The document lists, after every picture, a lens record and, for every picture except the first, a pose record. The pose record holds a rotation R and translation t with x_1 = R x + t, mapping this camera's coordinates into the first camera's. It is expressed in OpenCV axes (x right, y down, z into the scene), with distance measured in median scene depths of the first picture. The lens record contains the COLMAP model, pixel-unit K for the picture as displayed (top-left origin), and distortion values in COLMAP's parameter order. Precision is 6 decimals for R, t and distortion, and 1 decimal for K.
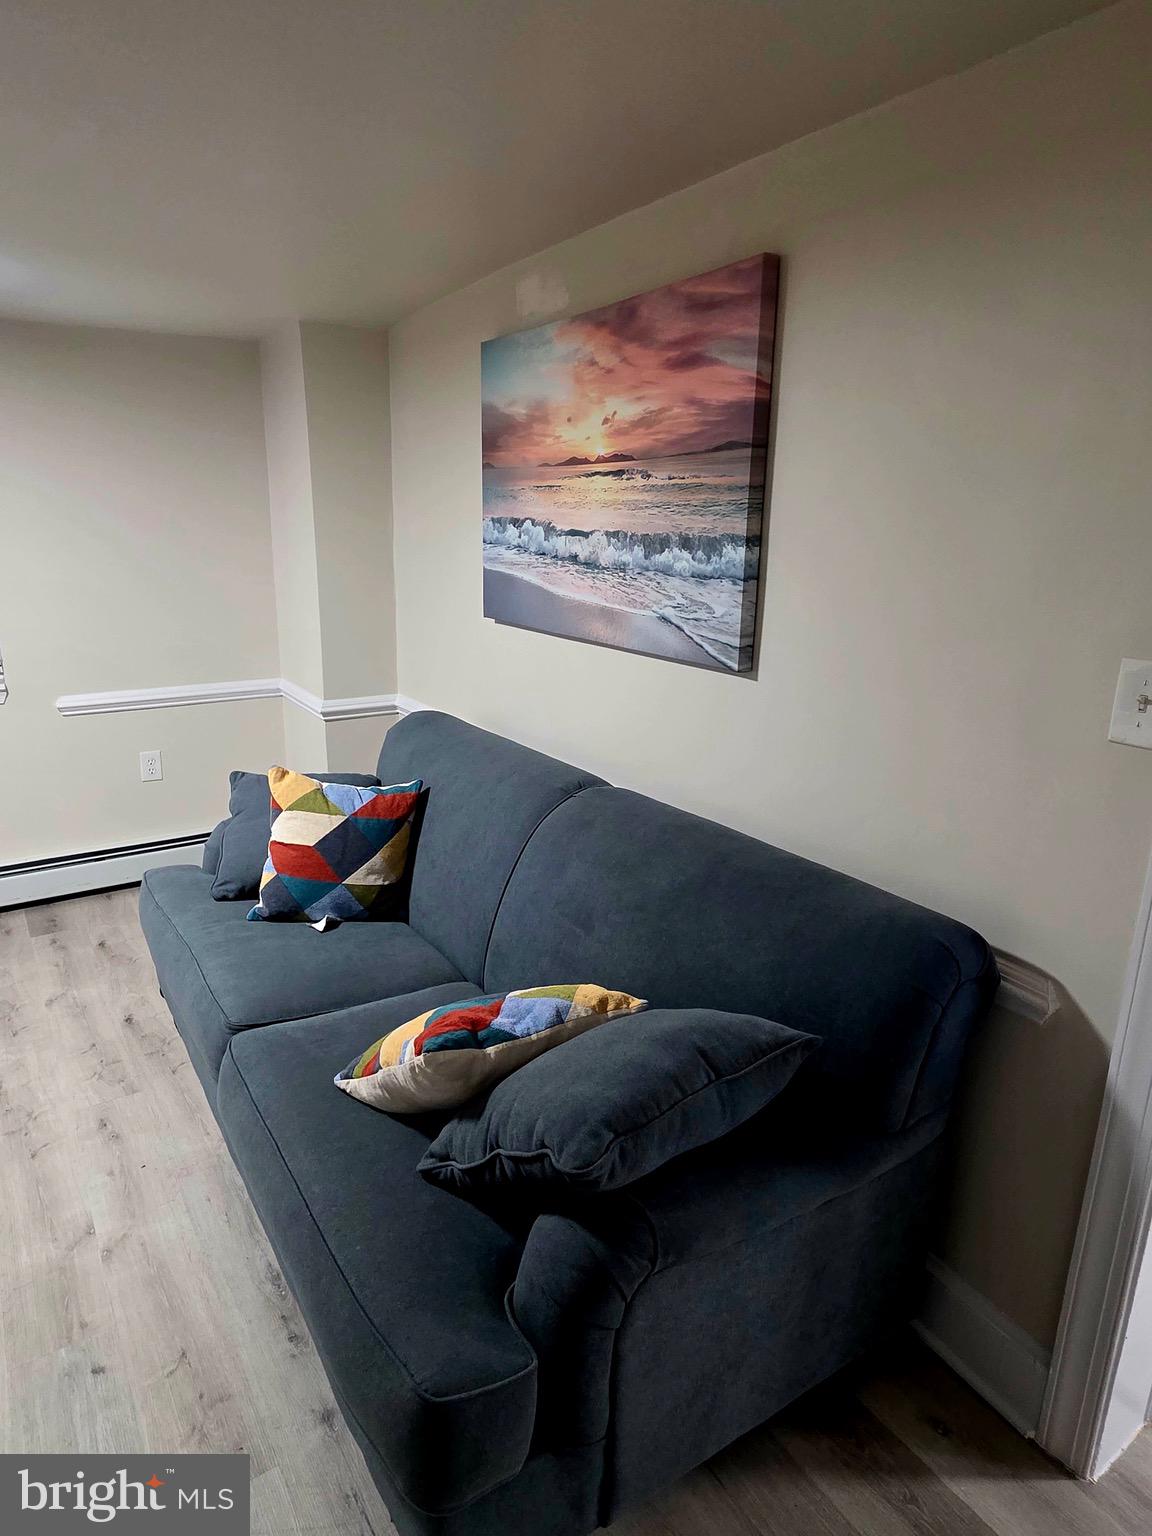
lens RADIAL K [[916.4, 0, 560.7], [0, 916.4, 766.2], [0, 0, 1]] dist [0.001638, -0.000597]
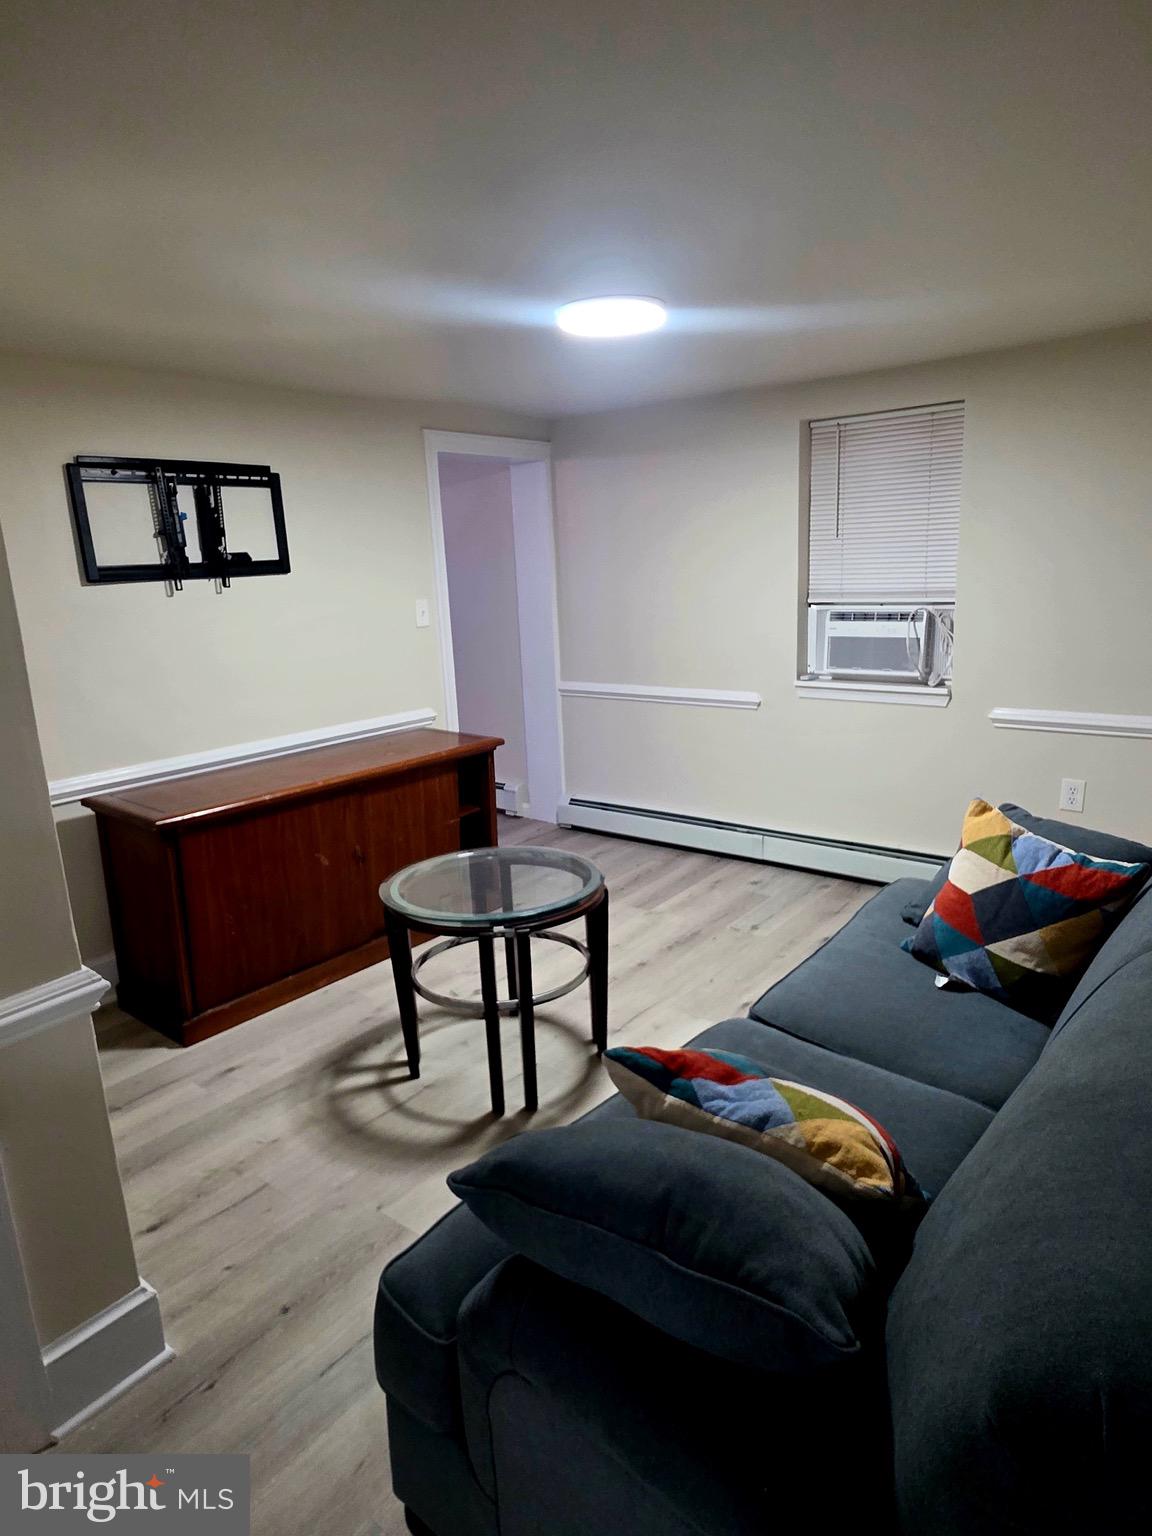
lens RADIAL K [[916.4, 0, 561.4], [0, 916.4, 770.0], [0, 0, 1]] dist [0.001638, -0.000597]
pose [[0.308146, 0.188170, -0.932544, 0.400105], [-0.204539, 0.970423, 0.128227, -0.060536], [0.929091, 0.151229, 0.337520, 0.320412]]
